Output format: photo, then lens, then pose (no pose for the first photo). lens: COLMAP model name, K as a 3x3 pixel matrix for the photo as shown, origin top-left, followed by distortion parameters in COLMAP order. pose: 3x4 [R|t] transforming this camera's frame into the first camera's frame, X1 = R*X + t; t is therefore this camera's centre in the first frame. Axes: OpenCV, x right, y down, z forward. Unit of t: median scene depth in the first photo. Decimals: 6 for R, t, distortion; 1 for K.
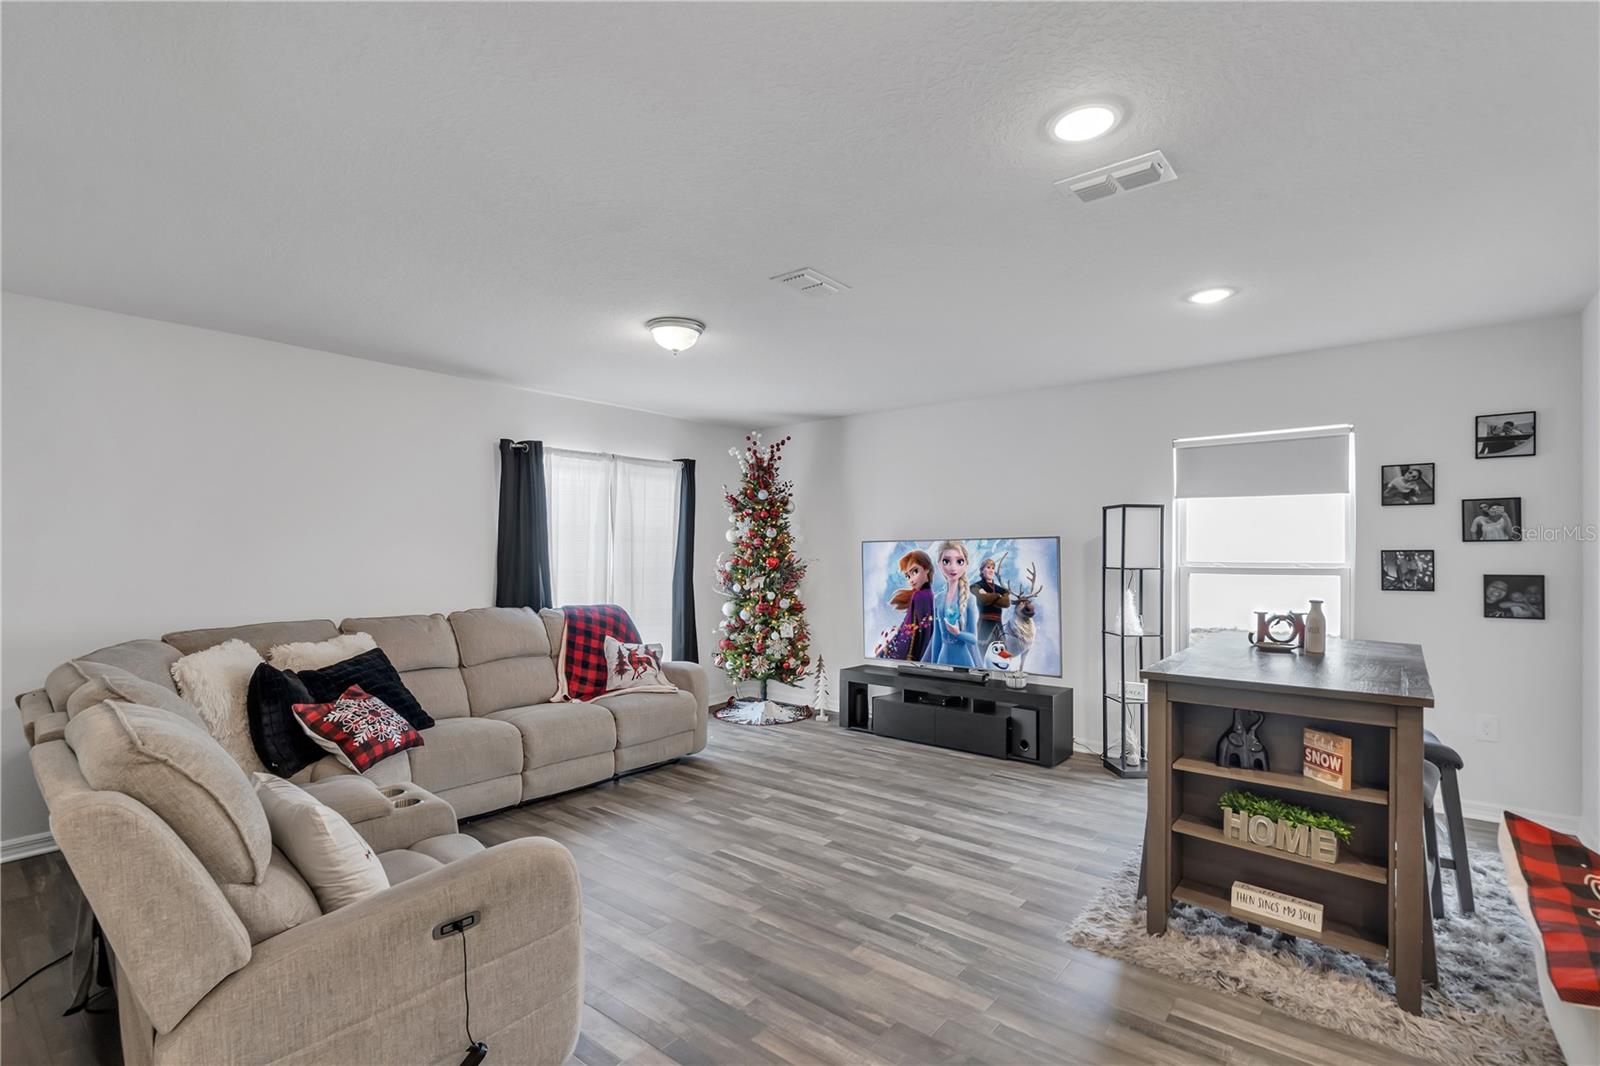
lens RADIAL K [[737.7, 0, 784.0], [0, 737.7, 538.7], [0, 0, 1]] dist [-0.011900, 0.001528]
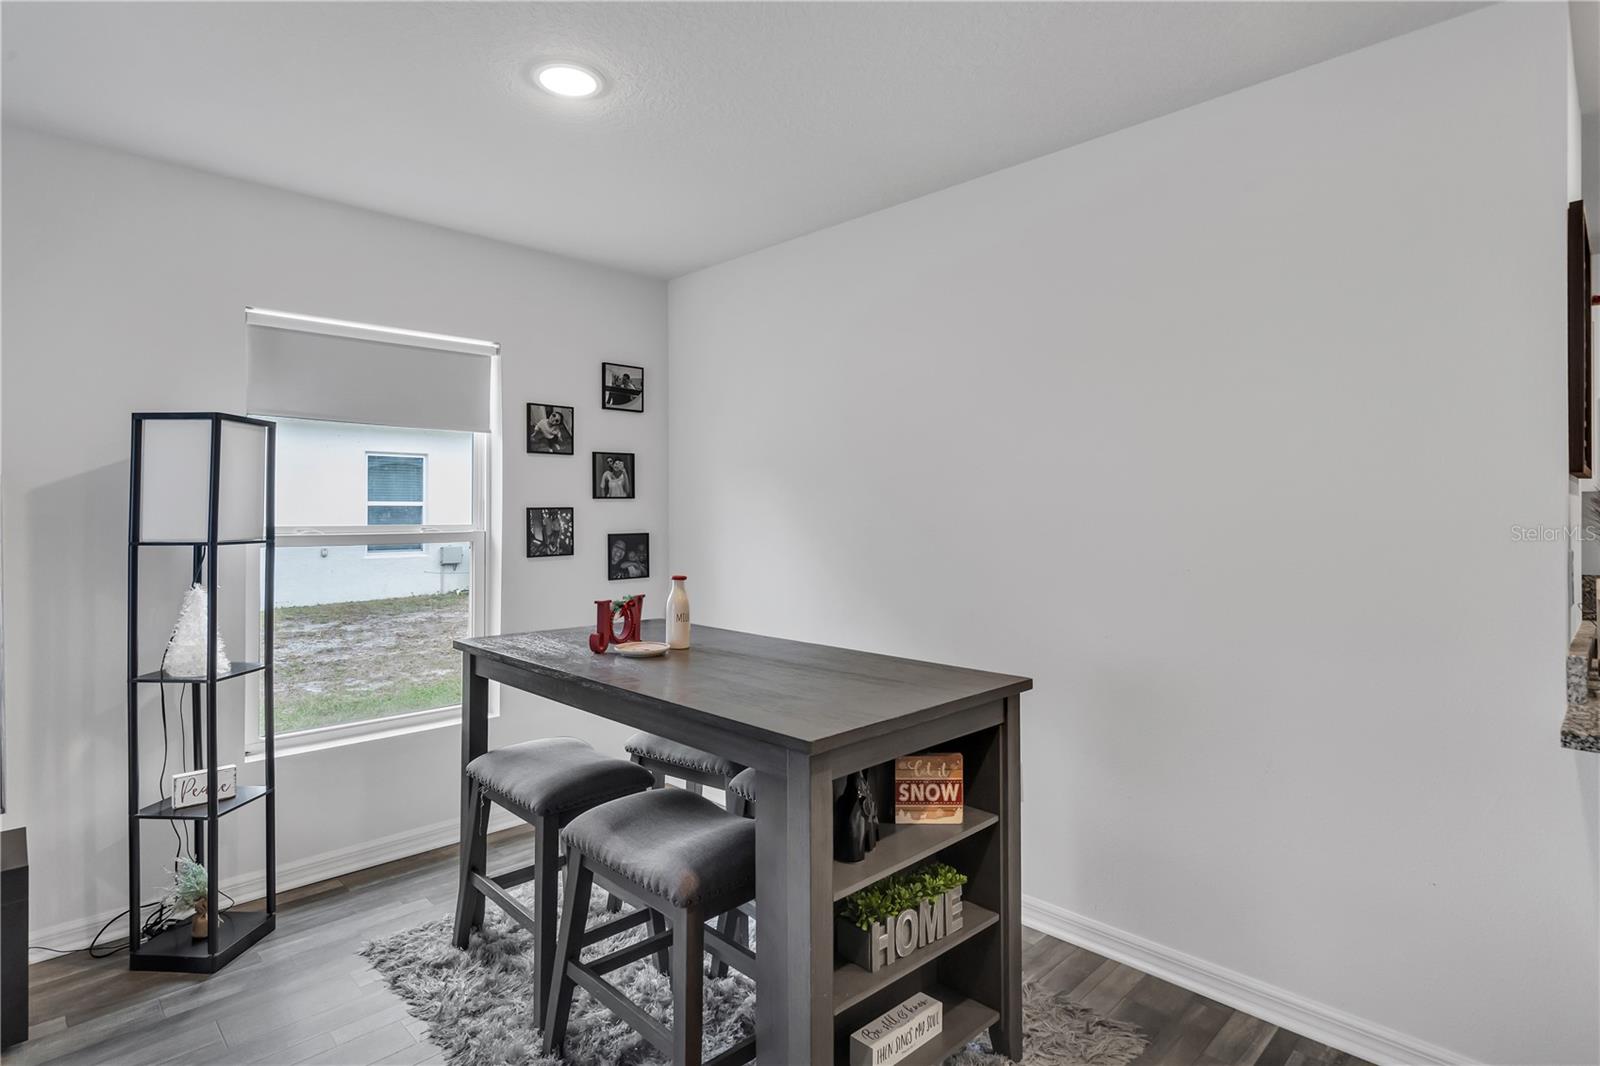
lens RADIAL K [[827.6, 0, 735.2], [0, 827.6, 506.6], [0, 0, 1]] dist [0.018296, 0.000429]
pose [[0.103171, 0.004297, 0.994654, -0.070313], [-0.016848, 0.999855, -0.002572, 0.013440], [-0.994521, -0.016492, 0.103229, 0.702587]]
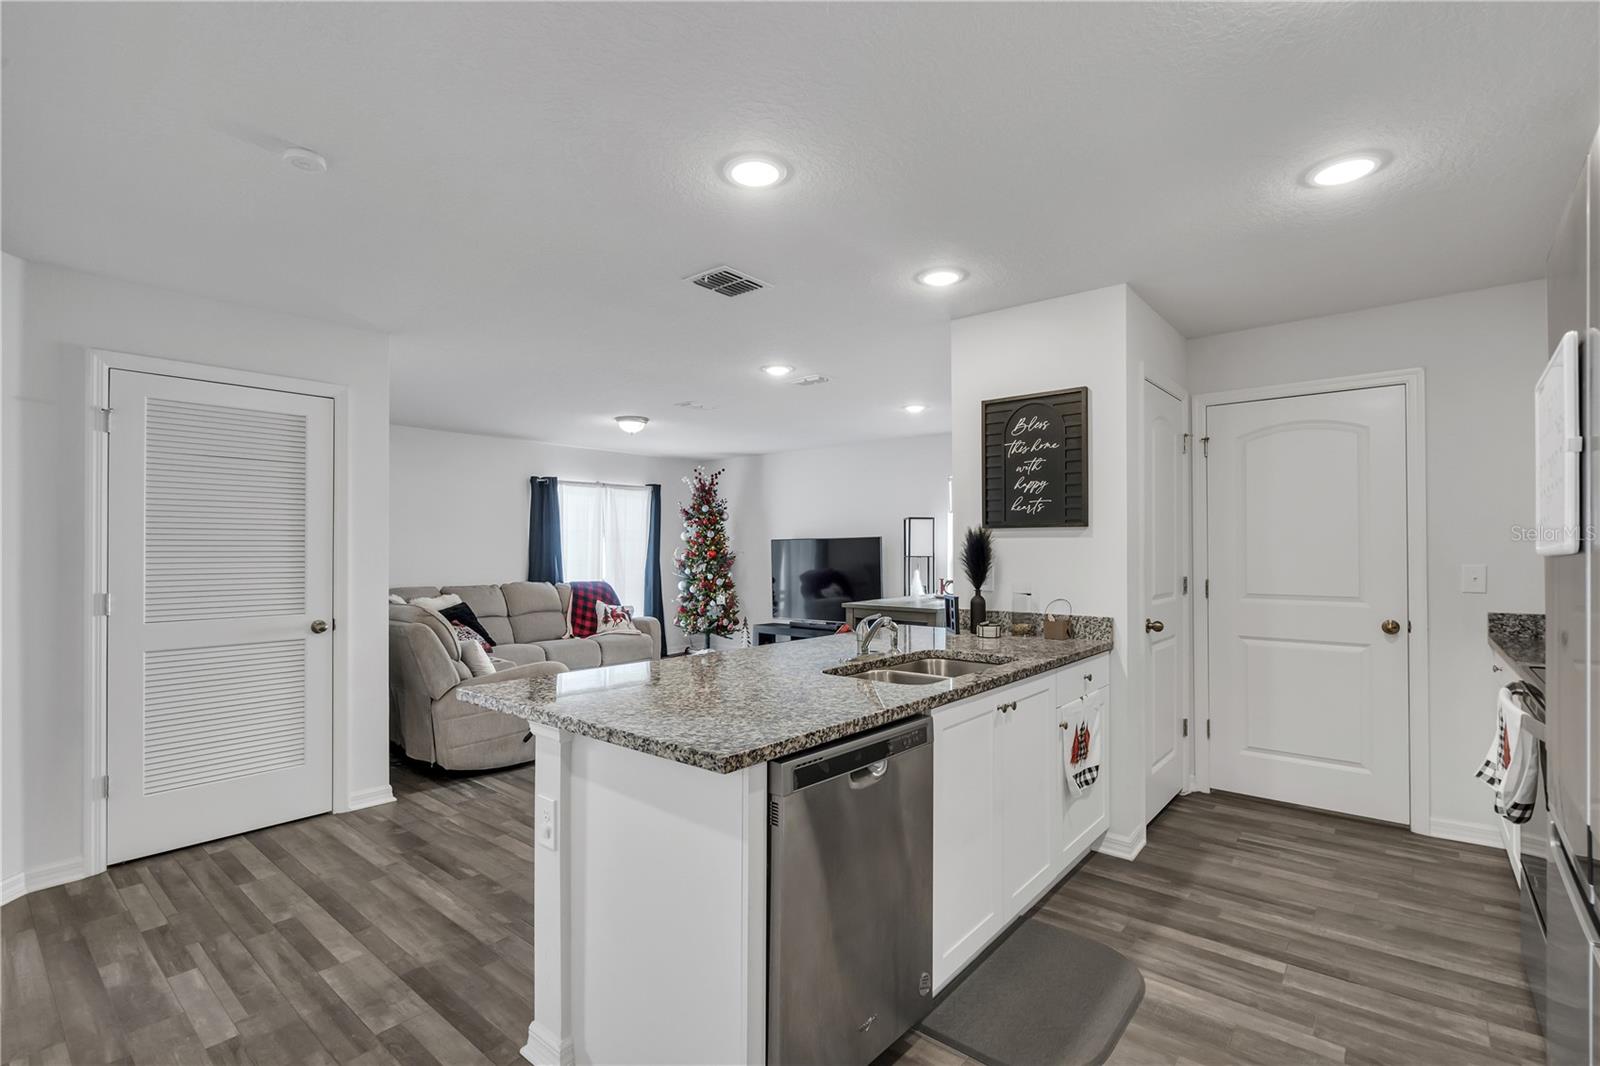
lens RADIAL K [[737.7, 0, 796.6], [0, 737.7, 521.3], [0, 0, 1]] dist [-0.011900, 0.001528]
pose [[0.999984, -0.004883, -0.002973, 0.235577], [0.004833, 0.999849, -0.016693, -0.011877], [0.003054, 0.016678, 0.999856, -0.715495]]
